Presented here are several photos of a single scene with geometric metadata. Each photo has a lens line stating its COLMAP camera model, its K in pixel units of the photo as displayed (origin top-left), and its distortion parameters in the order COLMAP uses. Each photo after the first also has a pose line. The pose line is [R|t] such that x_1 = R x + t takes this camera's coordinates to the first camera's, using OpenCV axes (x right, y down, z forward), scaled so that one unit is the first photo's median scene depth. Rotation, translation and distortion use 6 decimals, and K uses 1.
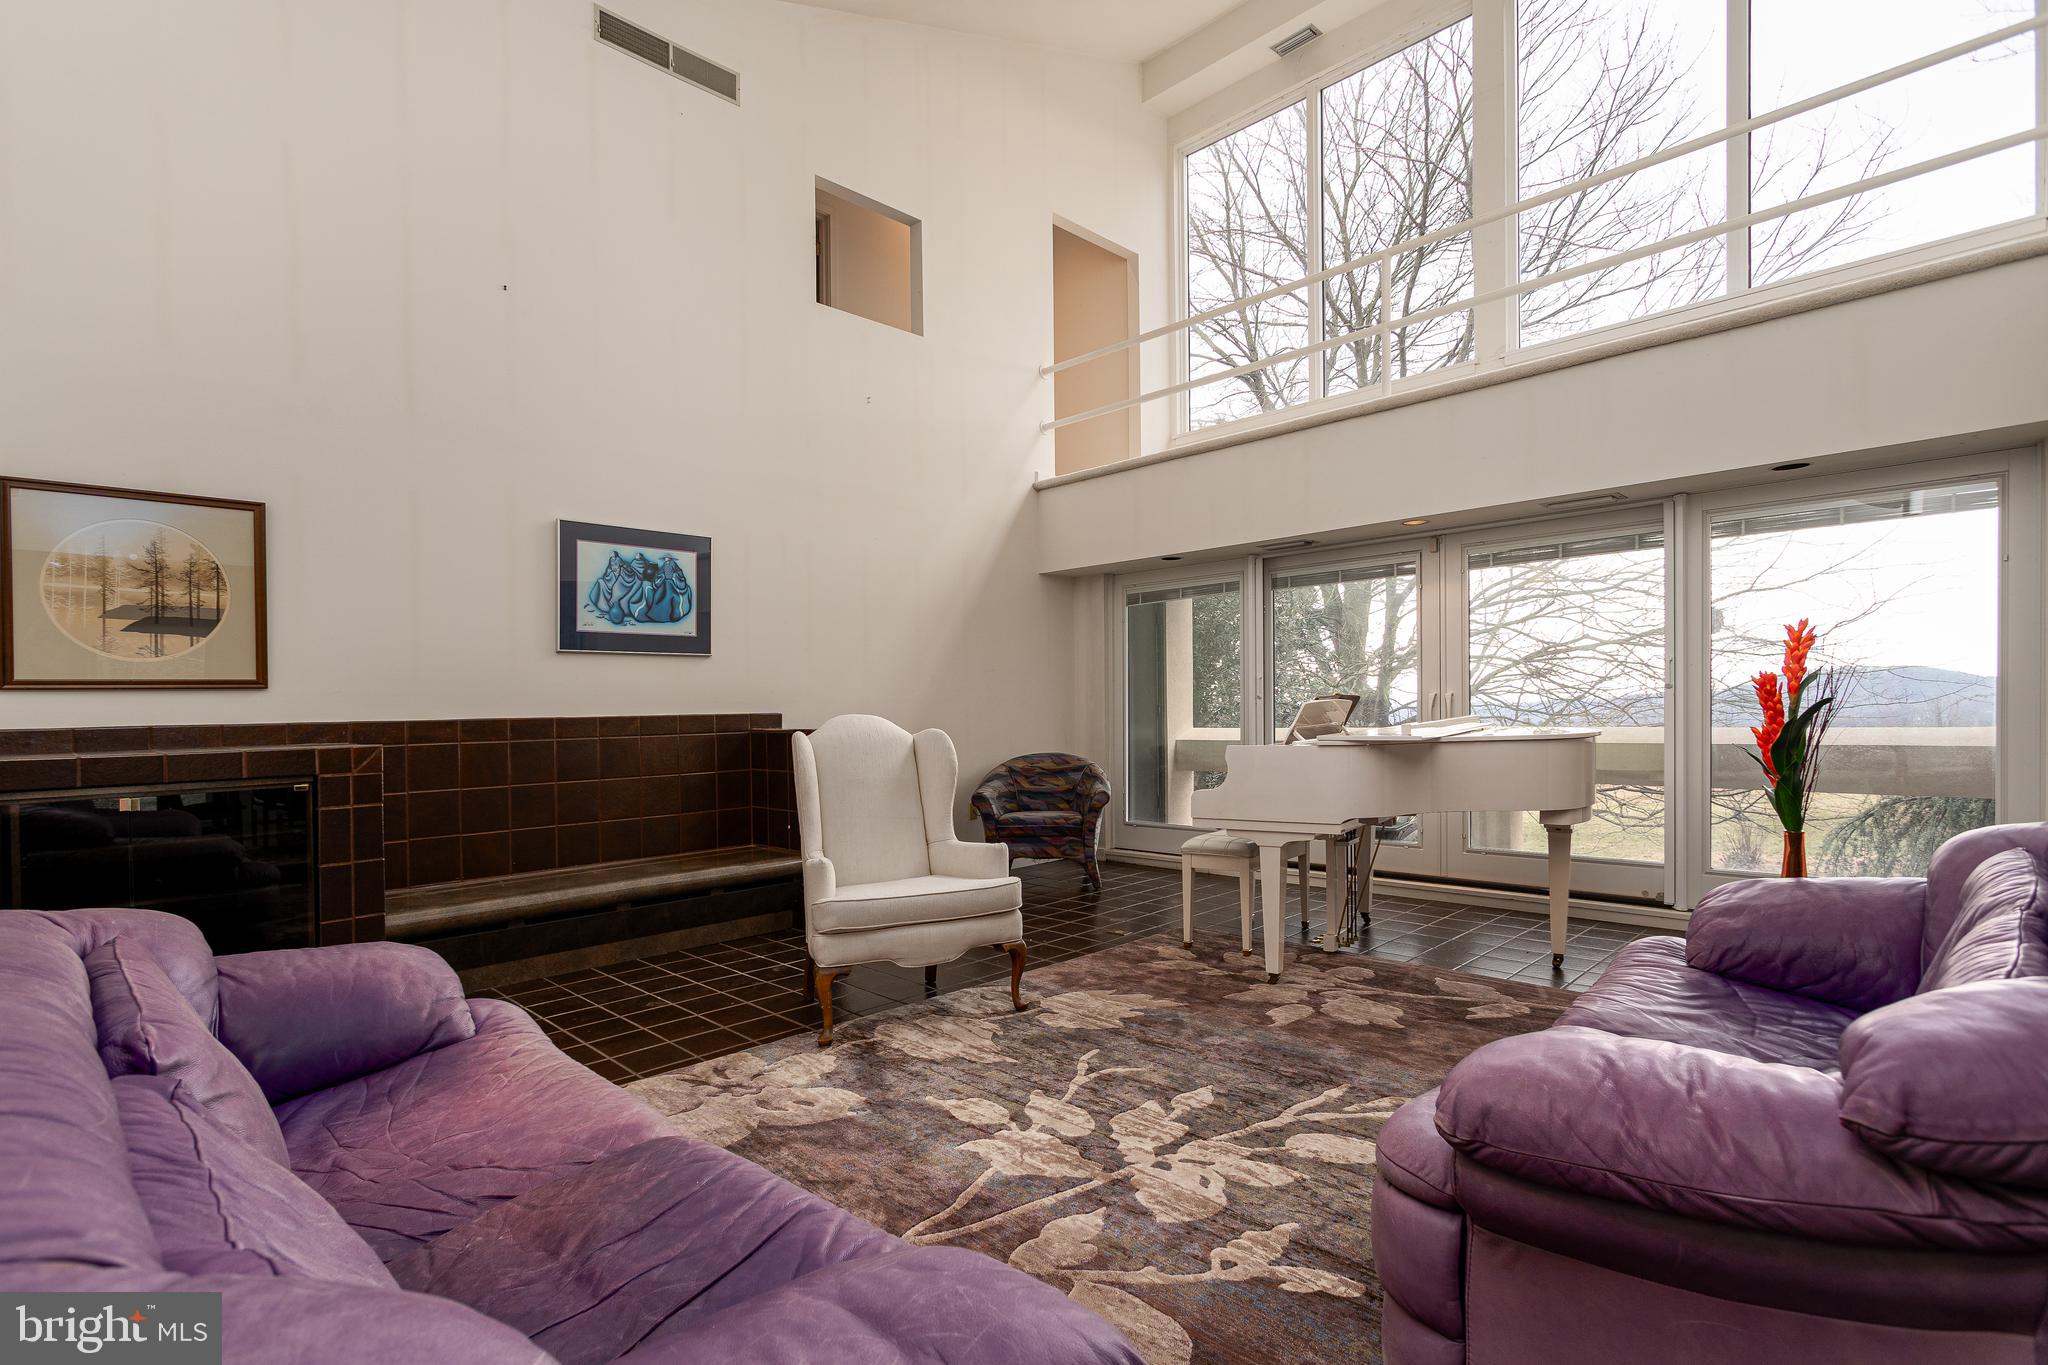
lens RADIAL K [[983.6, 0, 1024.0], [0, 983.6, 682.5], [0, 0, 1]] dist [-0.016042, 0.000060]
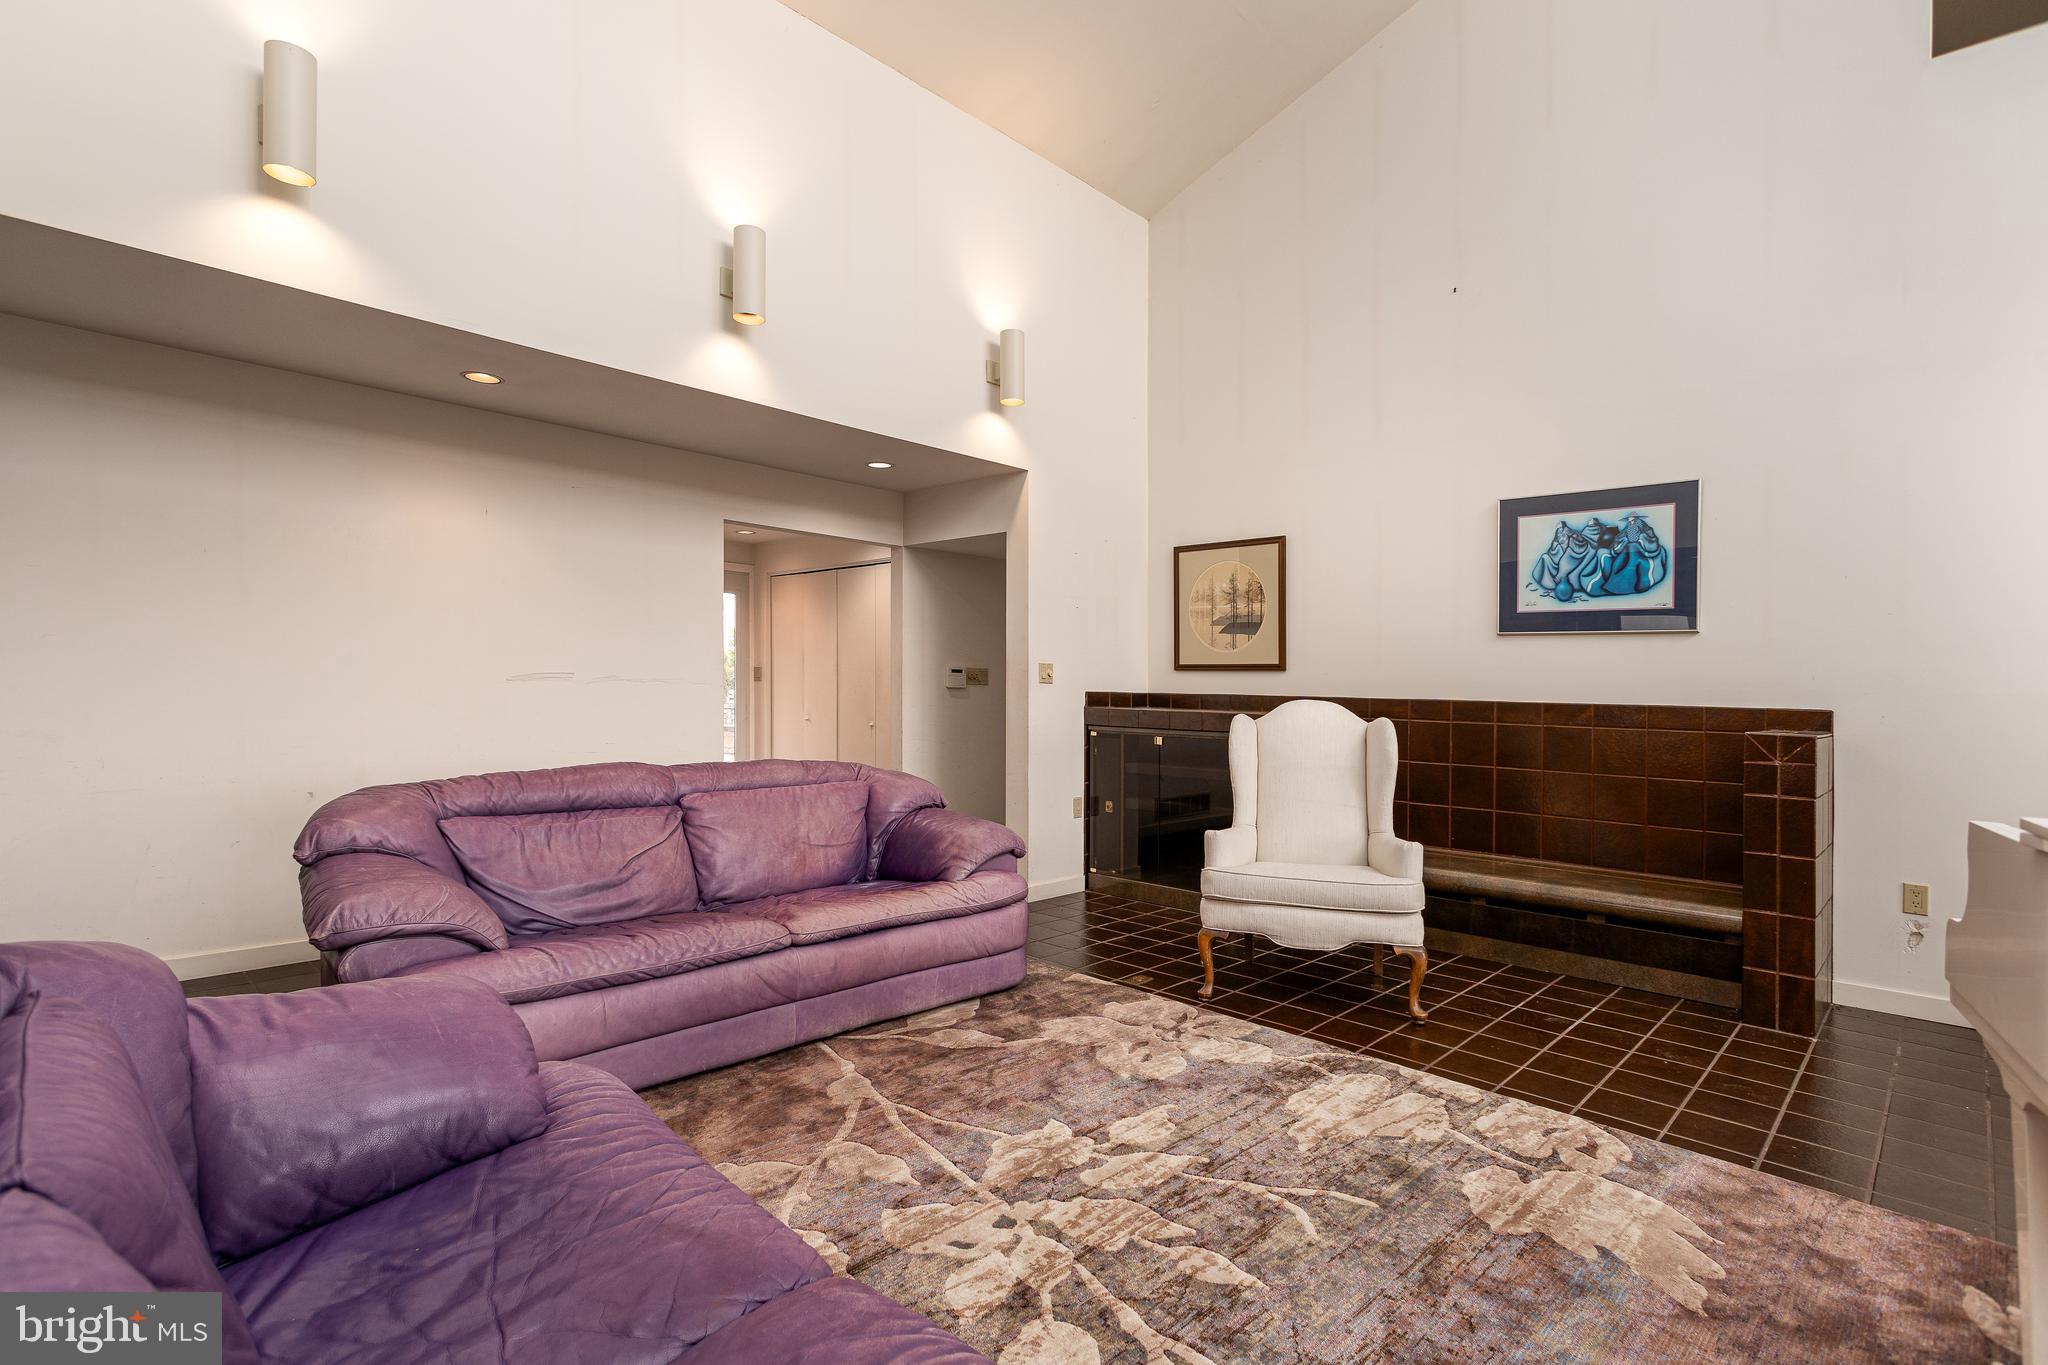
lens RADIAL K [[995.3, 0, 1023.3], [0, 995.3, 664.2], [0, 0, 1]] dist [-0.000964, 0.000425]
pose [[0.019583, -0.001289, -0.999807, 0.643430], [0.002385, 0.999996, -0.001243, -0.001932], [0.999805, -0.002360, 0.019586, 0.625673]]
